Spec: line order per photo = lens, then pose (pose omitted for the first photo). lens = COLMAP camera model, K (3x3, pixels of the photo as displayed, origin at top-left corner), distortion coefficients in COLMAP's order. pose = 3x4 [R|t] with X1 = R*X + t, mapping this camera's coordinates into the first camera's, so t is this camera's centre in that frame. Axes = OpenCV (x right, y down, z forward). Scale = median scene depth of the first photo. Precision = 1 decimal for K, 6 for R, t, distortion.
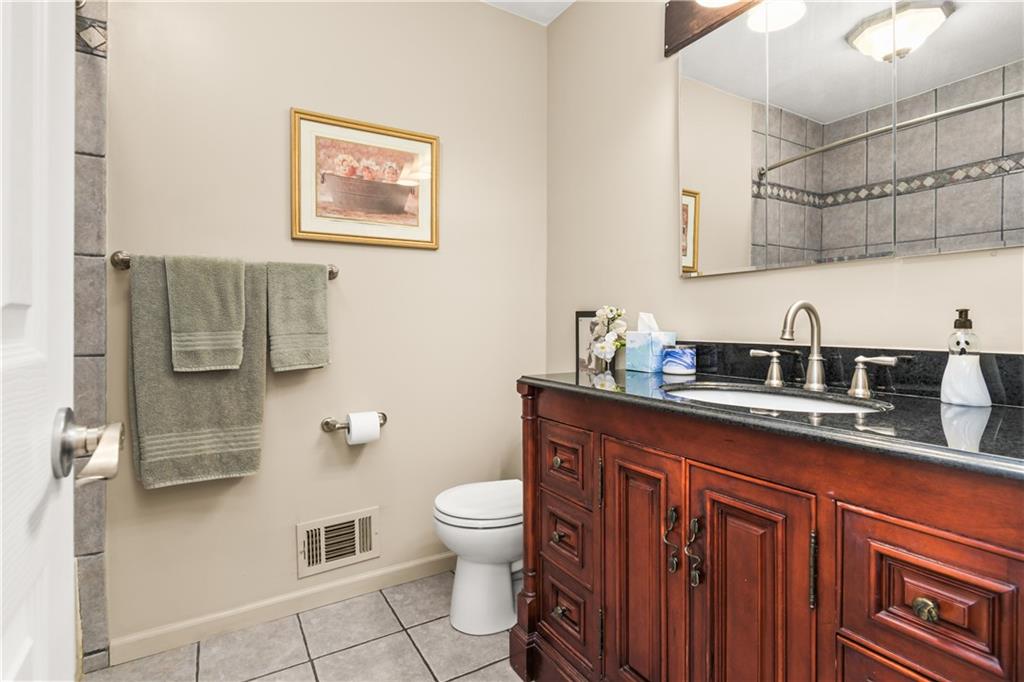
lens RADIAL K [[498.6, 0, 512.4], [0, 498.6, 334.4], [0, 0, 1]] dist [0.000503, -0.001553]
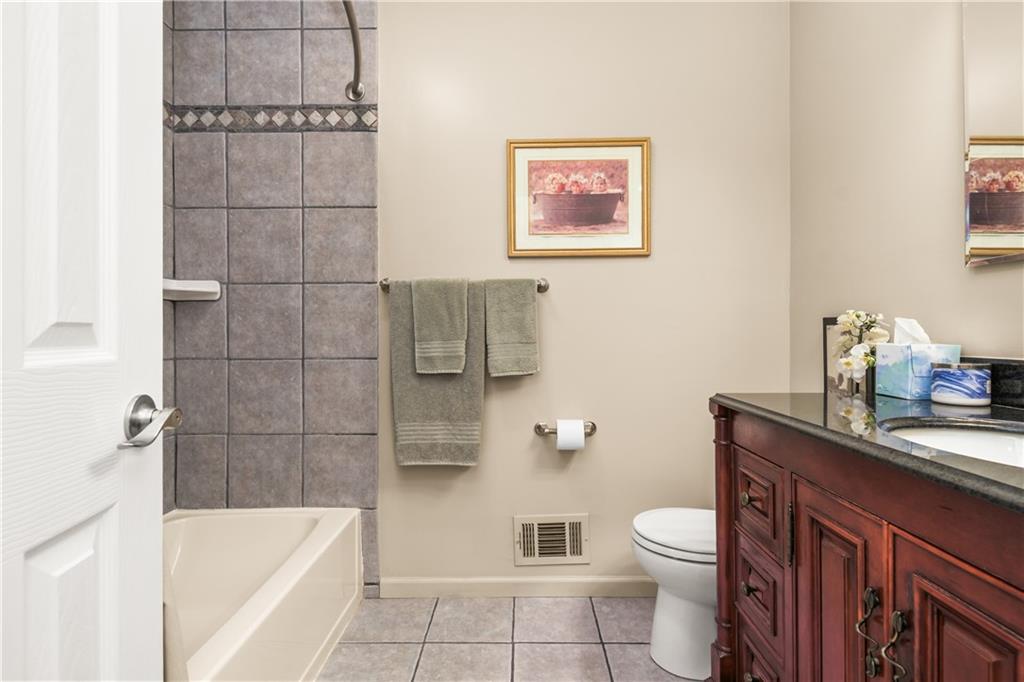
lens RADIAL K [[498.6, 0, 512.0], [0, 498.6, 341.0], [0, 0, 1]] dist [-0.000594, -0.000940]
pose [[0.850225, 0.004991, -0.526395, 0.159390], [-0.007399, 0.999970, -0.002471, -0.003566], [0.526367, 0.005995, 0.850236, 0.066459]]
